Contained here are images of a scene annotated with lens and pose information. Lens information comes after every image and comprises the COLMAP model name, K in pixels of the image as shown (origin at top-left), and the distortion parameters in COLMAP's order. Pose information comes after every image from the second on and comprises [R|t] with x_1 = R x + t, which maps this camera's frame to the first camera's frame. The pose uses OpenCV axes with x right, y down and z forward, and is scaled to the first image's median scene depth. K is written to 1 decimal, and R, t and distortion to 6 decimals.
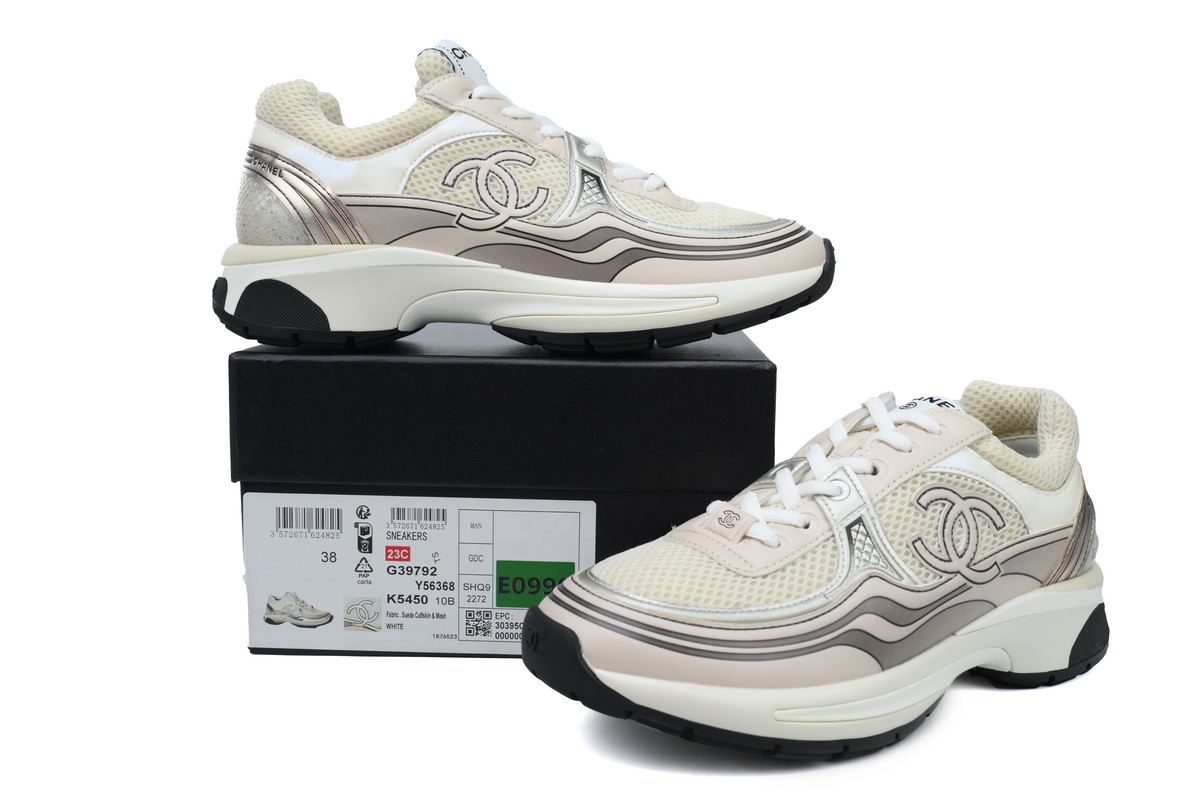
lens RADIAL K [[1218.8, 0, 598.5], [0, 1218.8, 393.7], [0, 0, 1]] dist [0.013788, 0.000000]
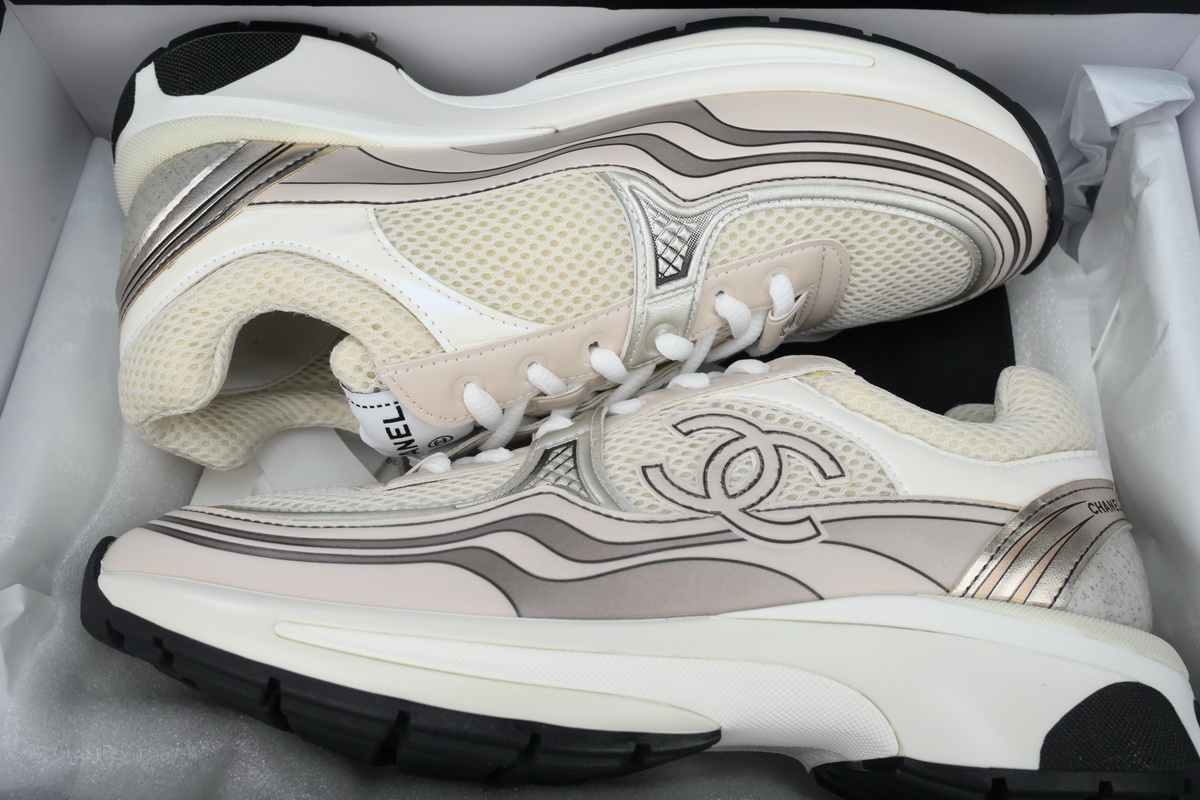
lens RADIAL K [[1117.0, 0, 598.0], [0, 1117.0, 401.2], [0, 0, 1]] dist [0.005011, 0.000000]
pose [[0.876069, -0.140696, -0.461203, 0.501023], [-0.120105, 0.862664, -0.491311, 0.374944], [0.466988, 0.485815, 0.738854, 0.523674]]
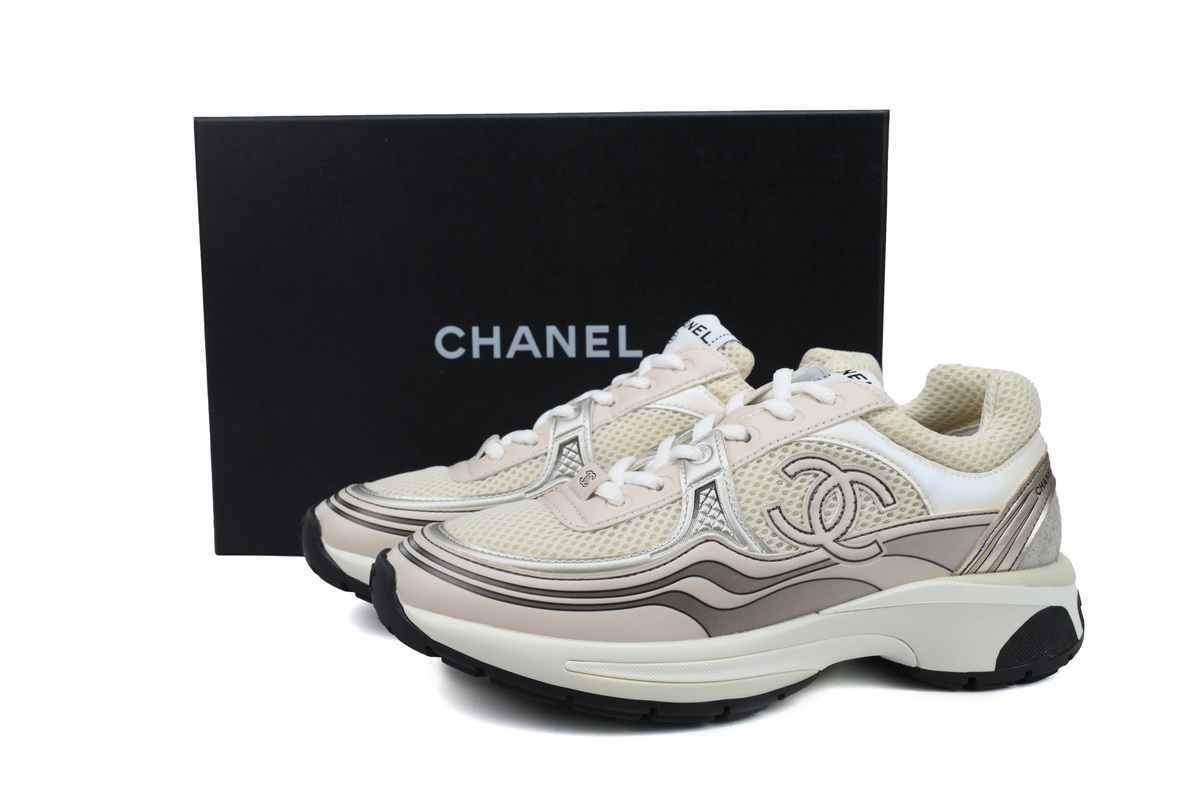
lens RADIAL K [[1218.8, 0, 600.2], [0, 1218.8, 410.1], [0, 0, 1]] dist [0.013788, 0.000000]
pose [[0.949069, 0.022294, -0.314278, 0.420197], [-0.033221, 0.999014, -0.029455, 0.074095], [0.313311, 0.038396, 0.948874, 0.050603]]
